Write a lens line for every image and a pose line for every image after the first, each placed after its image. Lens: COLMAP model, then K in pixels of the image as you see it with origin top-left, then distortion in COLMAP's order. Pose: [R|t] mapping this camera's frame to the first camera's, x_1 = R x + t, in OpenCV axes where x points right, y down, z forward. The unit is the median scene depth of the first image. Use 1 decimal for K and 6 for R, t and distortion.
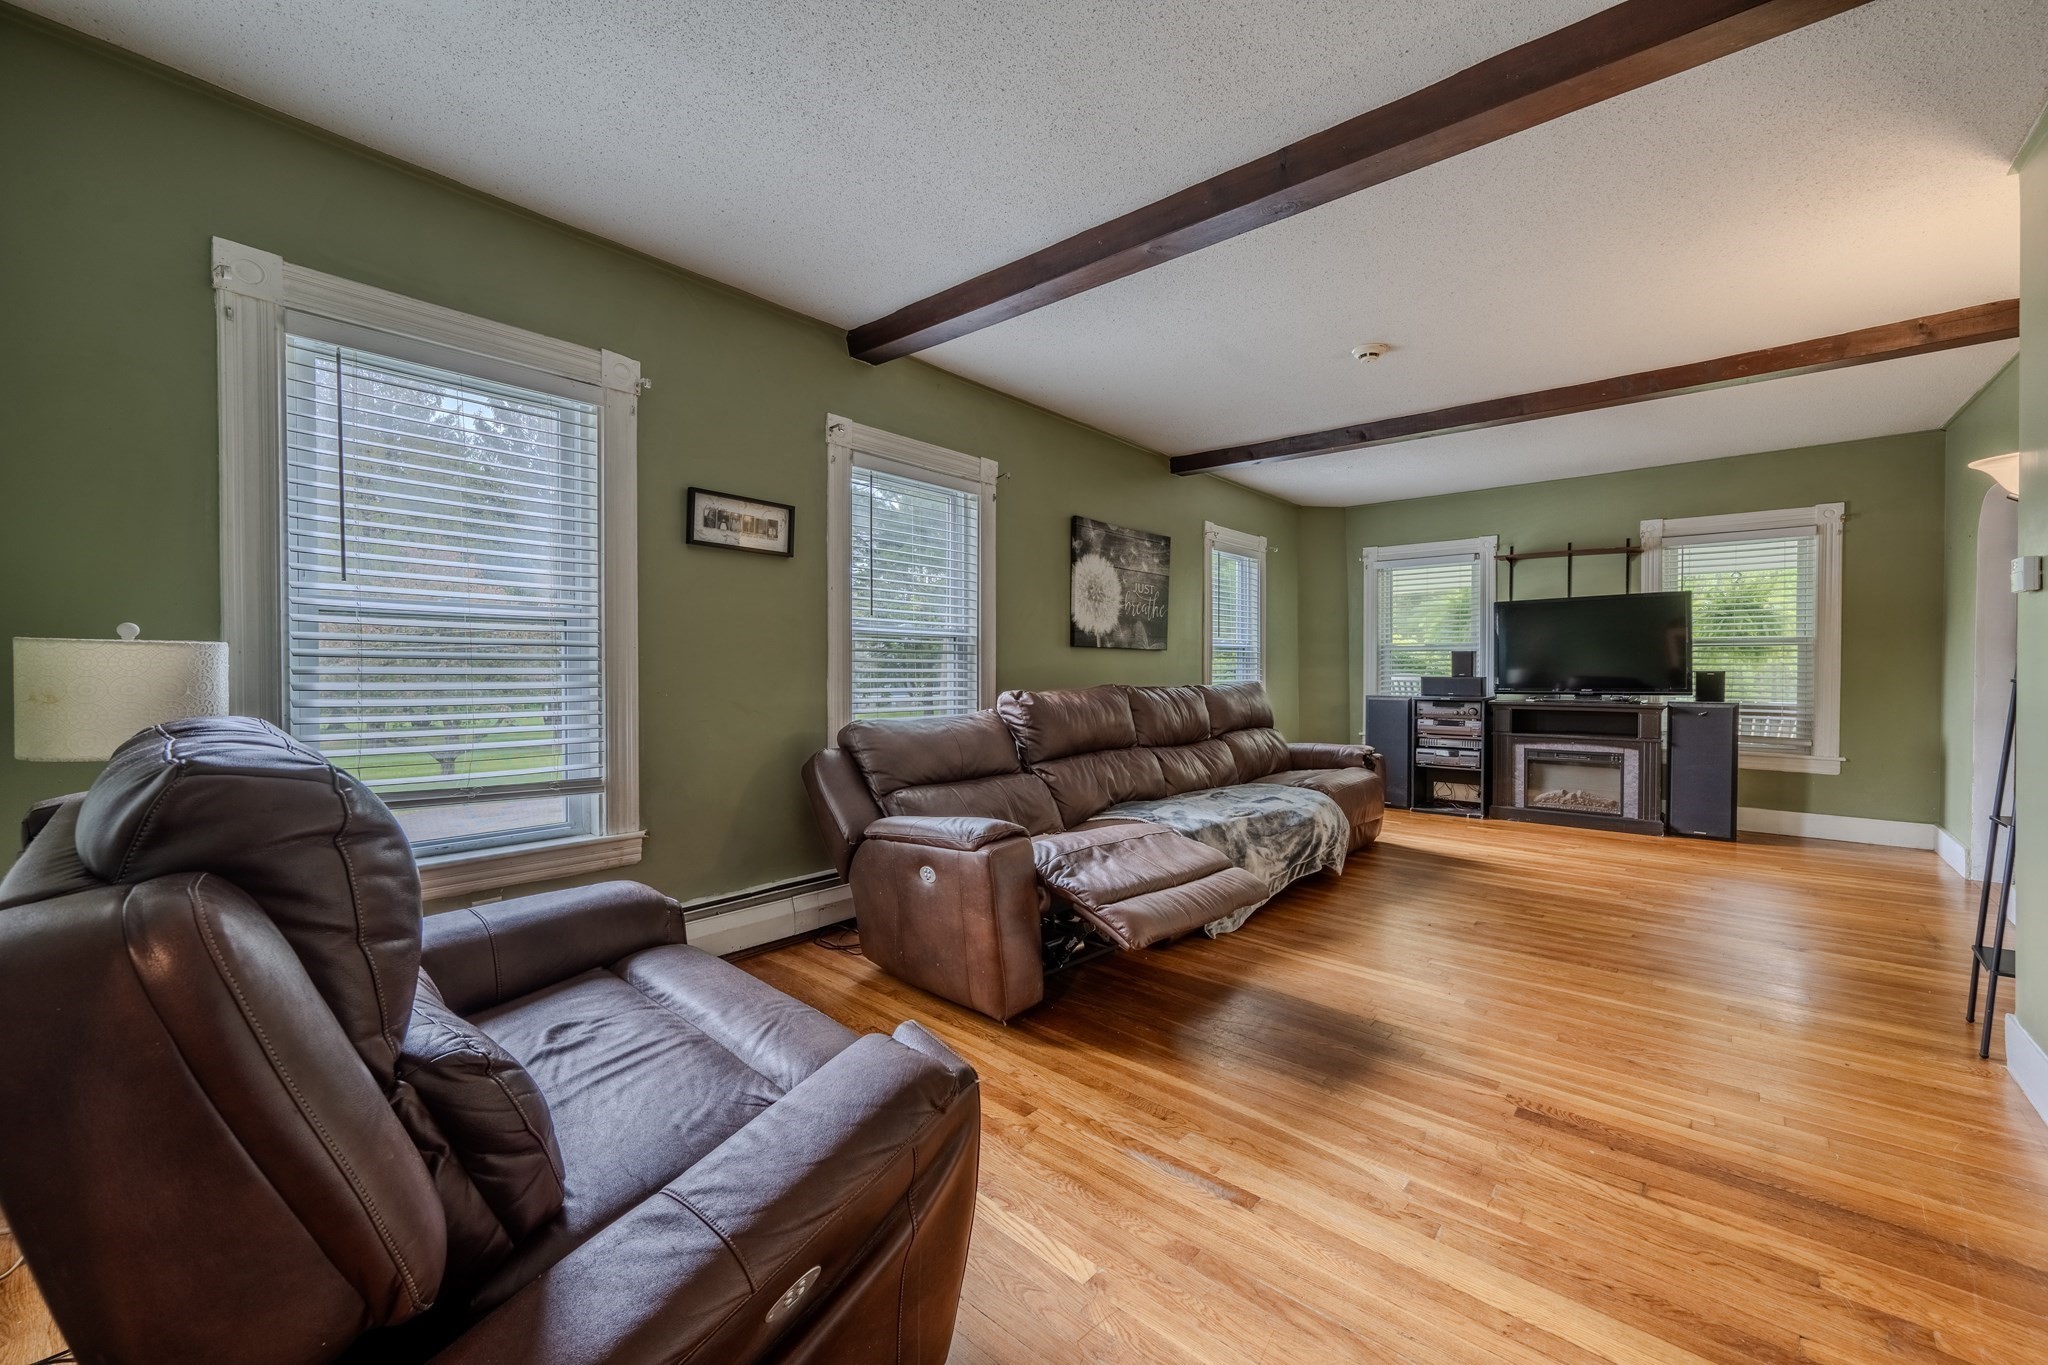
lens RADIAL K [[811.3, 0, 1025.5], [0, 811.3, 679.5], [0, 0, 1]] dist [-0.000324, -0.000152]
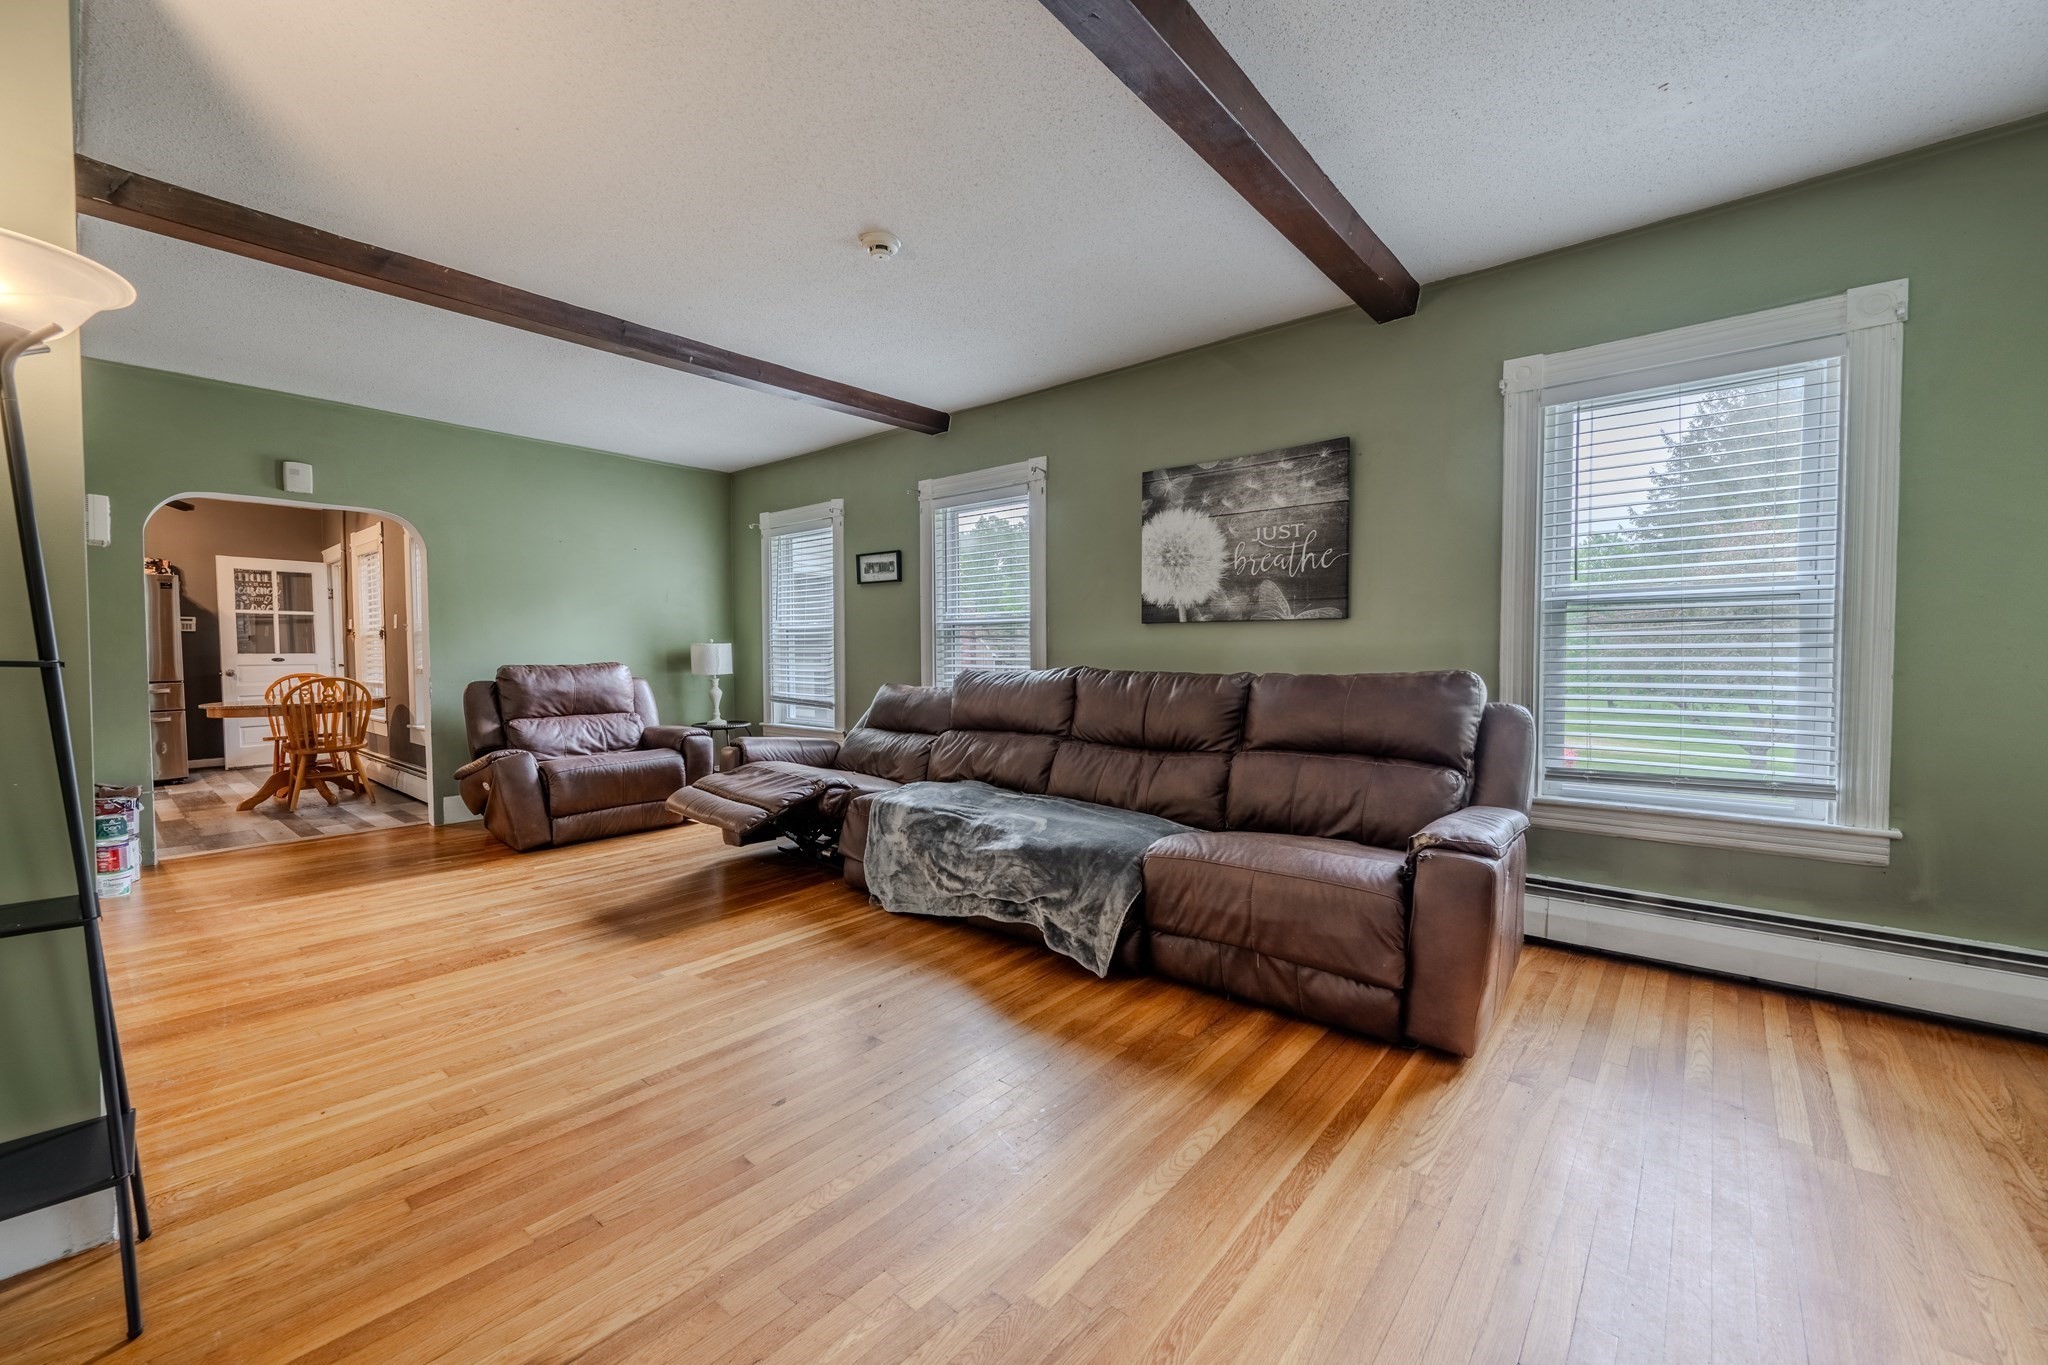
lens RADIAL K [[811.3, 0, 1025.5], [0, 811.3, 679.5], [0, 0, 1]] dist [-0.000324, -0.000152]
pose [[0.006329, 0.032806, -0.999442, 0.914363], [-0.010762, 0.999406, 0.032737, -0.007614], [0.999922, 0.010549, 0.006678, 0.851230]]
